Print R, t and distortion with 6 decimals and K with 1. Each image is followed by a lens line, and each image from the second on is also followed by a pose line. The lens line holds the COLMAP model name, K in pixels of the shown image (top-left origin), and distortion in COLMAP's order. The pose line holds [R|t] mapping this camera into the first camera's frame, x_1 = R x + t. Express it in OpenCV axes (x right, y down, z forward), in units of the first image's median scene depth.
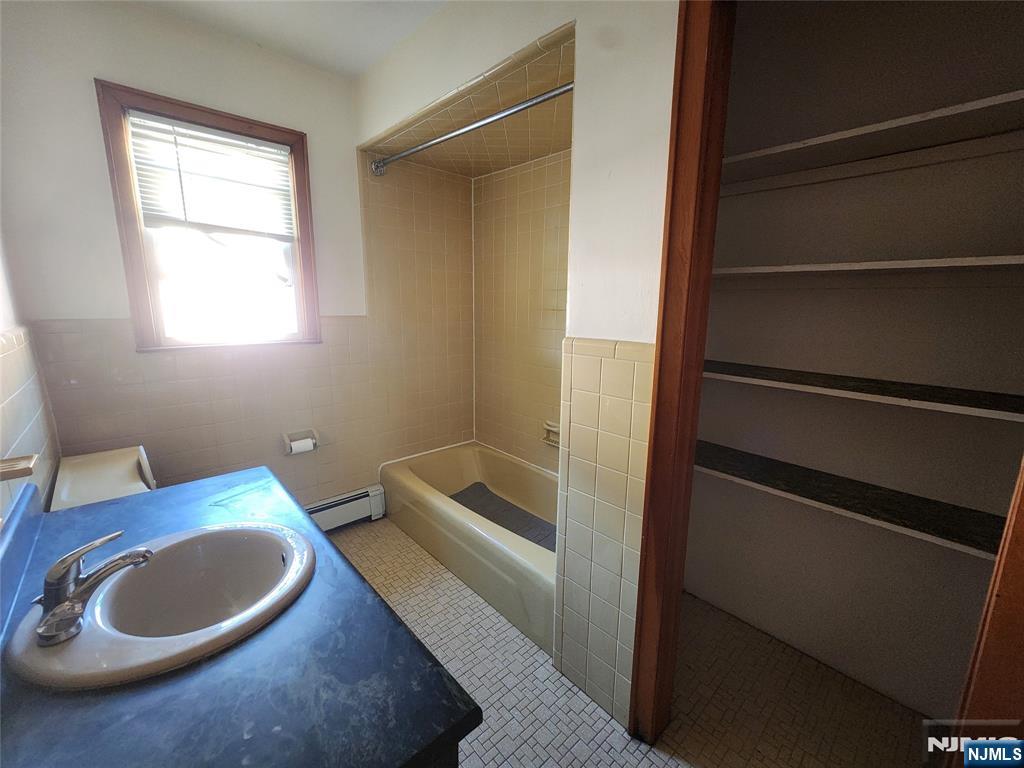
lens RADIAL K [[422.3, 0, 515.5], [0, 422.3, 381.5], [0, 0, 1]] dist [-0.001460, 0.000205]
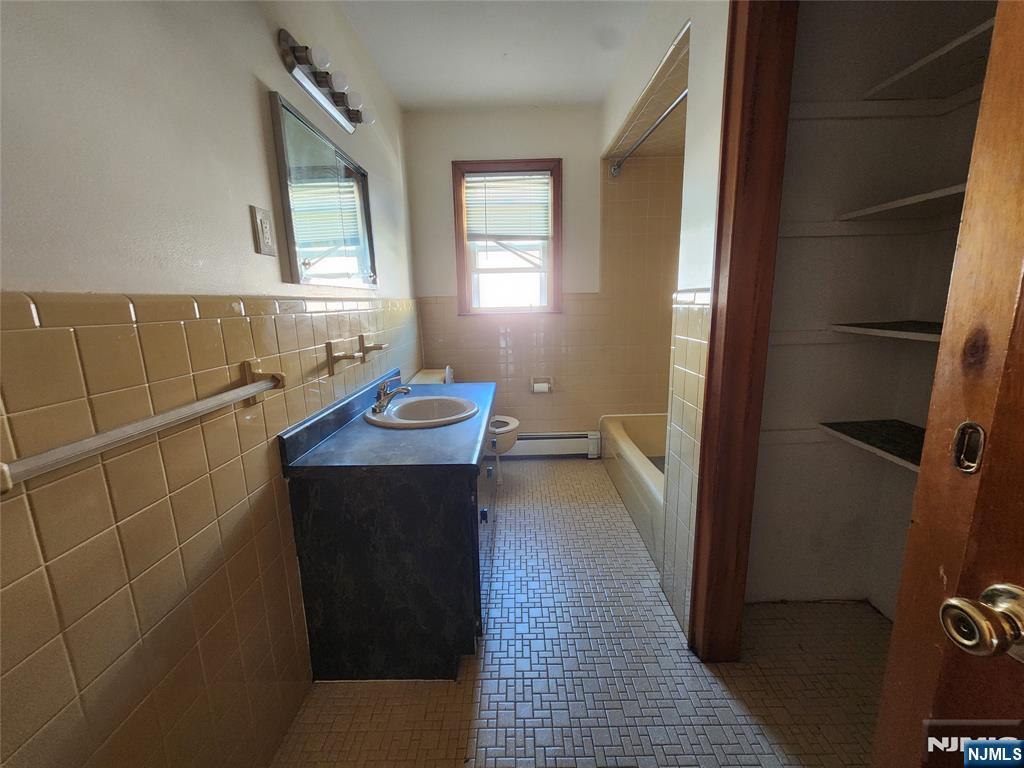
lens RADIAL K [[422.3, 0, 513.0], [0, 422.3, 385.2], [0, 0, 1]] dist [-0.001460, 0.000205]
pose [[0.728803, 0.100261, -0.677343, 0.389546], [-0.094577, 0.994480, 0.045443, 0.096180], [0.678160, 0.030942, 0.734262, -0.088962]]
